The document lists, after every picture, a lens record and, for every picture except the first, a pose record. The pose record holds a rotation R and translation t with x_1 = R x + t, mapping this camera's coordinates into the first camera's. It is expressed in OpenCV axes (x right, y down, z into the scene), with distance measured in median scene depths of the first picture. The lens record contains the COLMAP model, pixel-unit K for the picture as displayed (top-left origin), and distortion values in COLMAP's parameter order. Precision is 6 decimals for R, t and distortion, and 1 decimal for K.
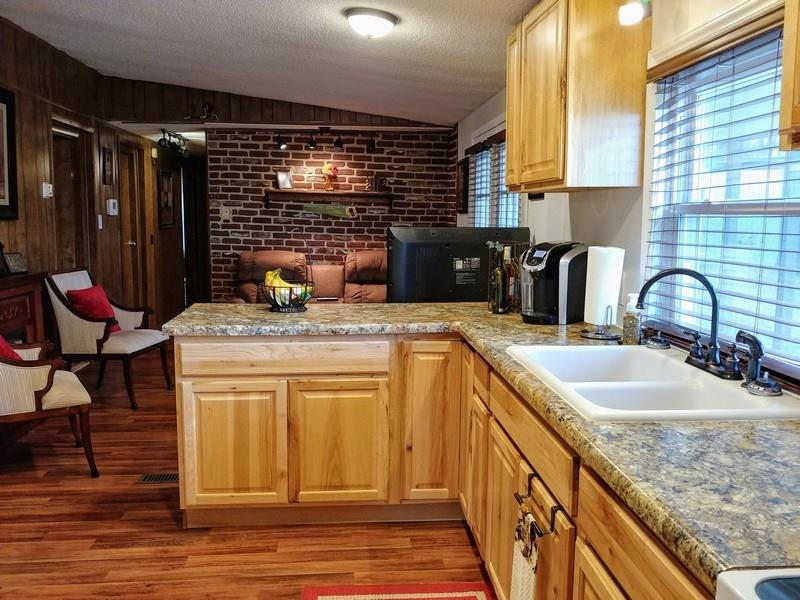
lens RADIAL K [[719.0, 0, 411.1], [0, 719.0, 302.7], [0, 0, 1]] dist [0.078110, -0.180805]
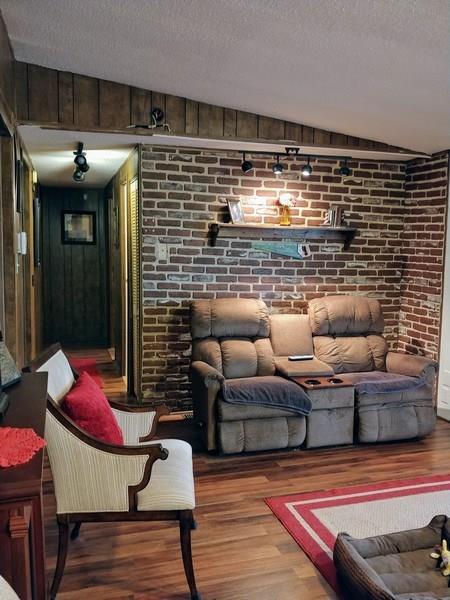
lens RADIAL K [[539.2, 0, 226.9], [0, 539.2, 312.5], [0, 0, 1]] dist [0.078110, -0.180805]
pose [[0.978513, -0.018489, 0.205355, -0.329650], [0.016654, 0.999804, 0.010662, -0.065427], [-0.205512, -0.007013, 0.978629, 0.418990]]
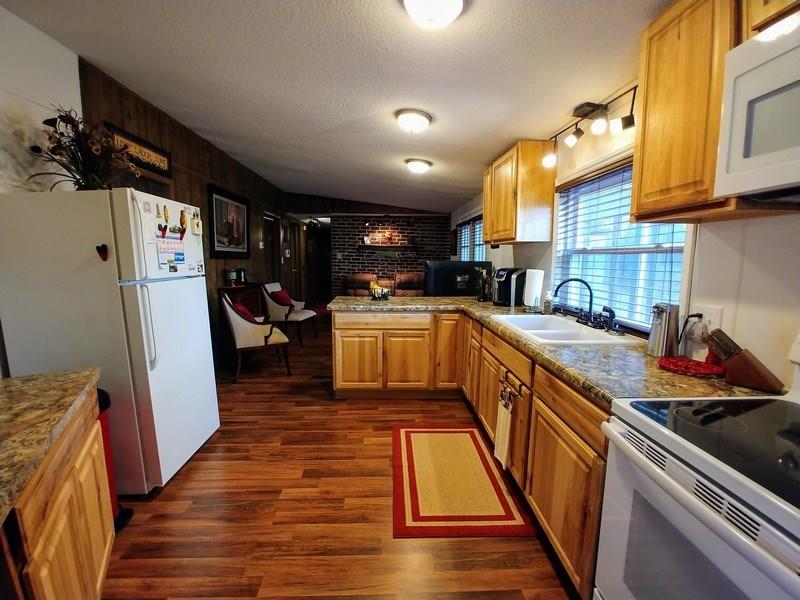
lens RADIAL K [[353.5, 0, 400.0], [0, 353.5, 300.0], [0, 0, 1]] dist [-0.014387, 0.000368]
pose [[0.998256, 0.005086, -0.058817, -0.019961], [-0.005119, 0.999987, -0.000418, 0.004541], [0.058814, 0.000719, 0.998269, -0.019226]]
